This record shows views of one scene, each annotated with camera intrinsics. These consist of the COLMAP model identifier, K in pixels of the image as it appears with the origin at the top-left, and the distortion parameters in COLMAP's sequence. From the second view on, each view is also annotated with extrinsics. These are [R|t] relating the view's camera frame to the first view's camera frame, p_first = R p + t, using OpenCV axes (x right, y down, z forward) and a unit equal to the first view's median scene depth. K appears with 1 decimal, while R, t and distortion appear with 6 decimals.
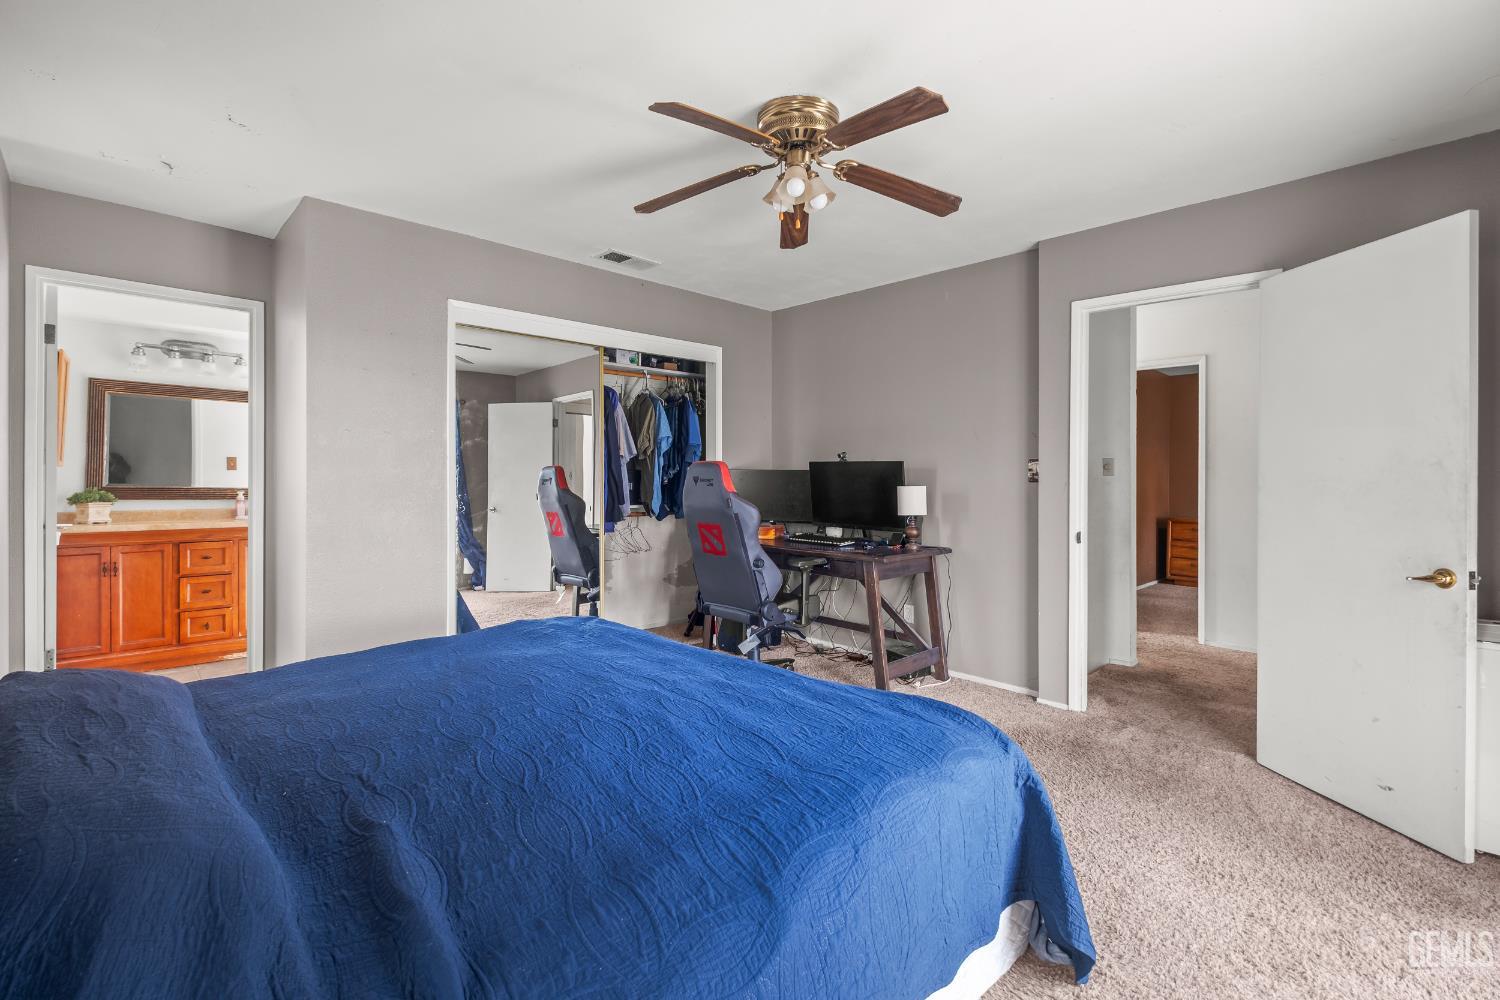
lens RADIAL K [[676.5, 0, 748.7], [0, 676.5, 476.4], [0, 0, 1]] dist [0.001048, 0.000031]
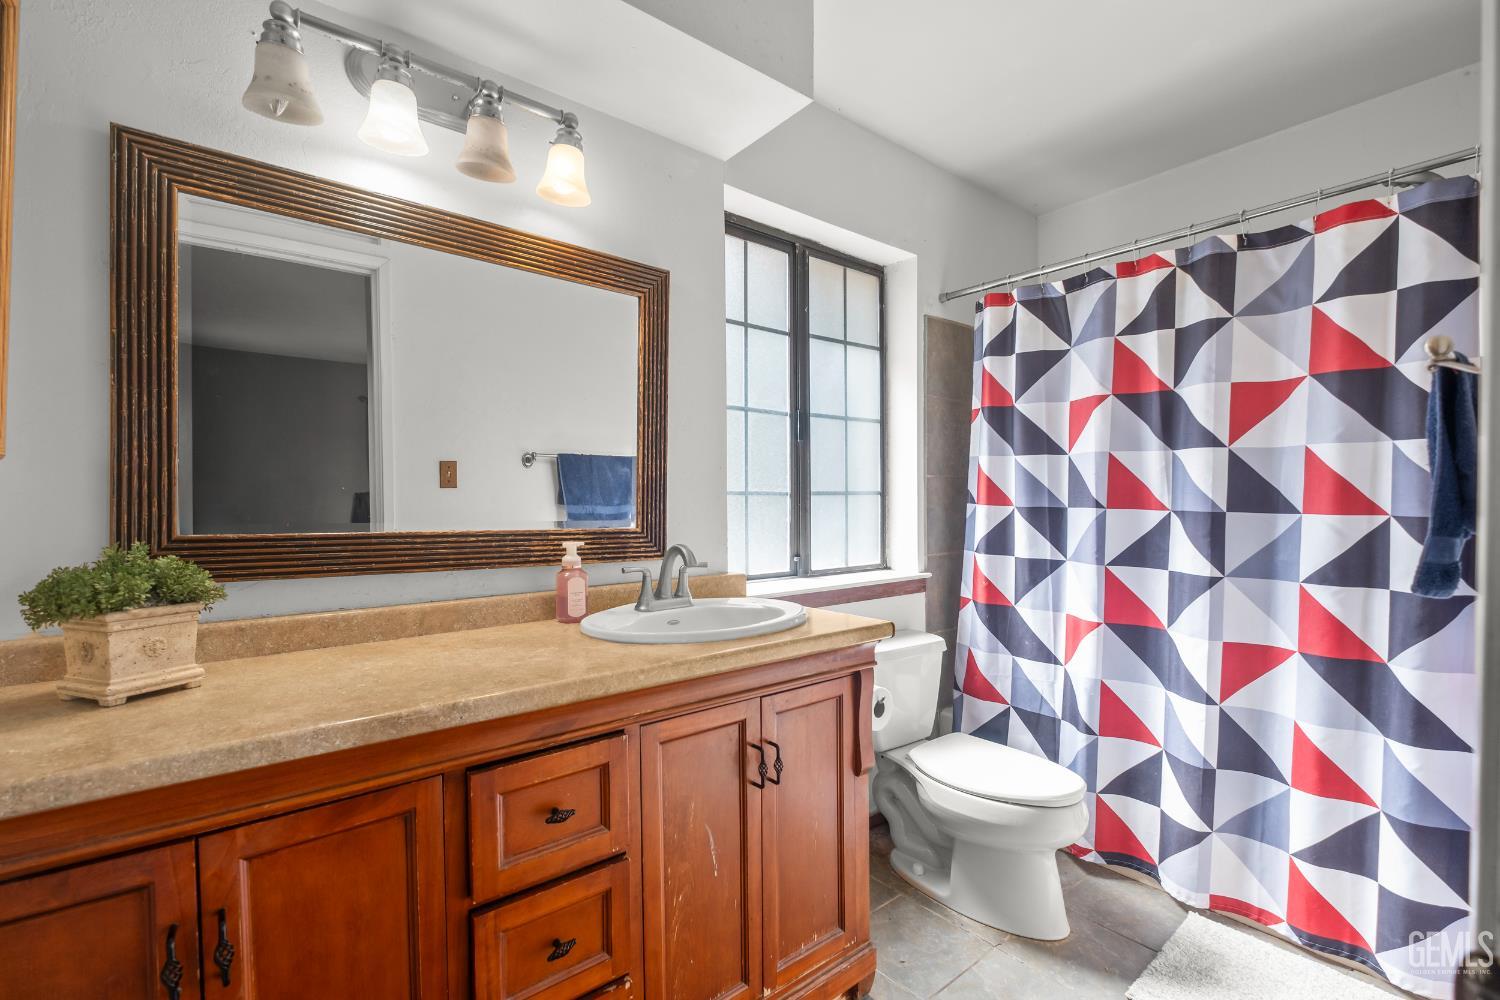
lens RADIAL K [[654.1, 0, 751.0], [0, 654.1, 512.3], [0, 0, 1]] dist [-0.001496, -0.000515]
pose [[0.996540, -0.009051, -0.082618, -0.706016], [0.010731, 0.999744, 0.019917, 0.002763], [0.082416, -0.020734, 0.996382, 0.763059]]
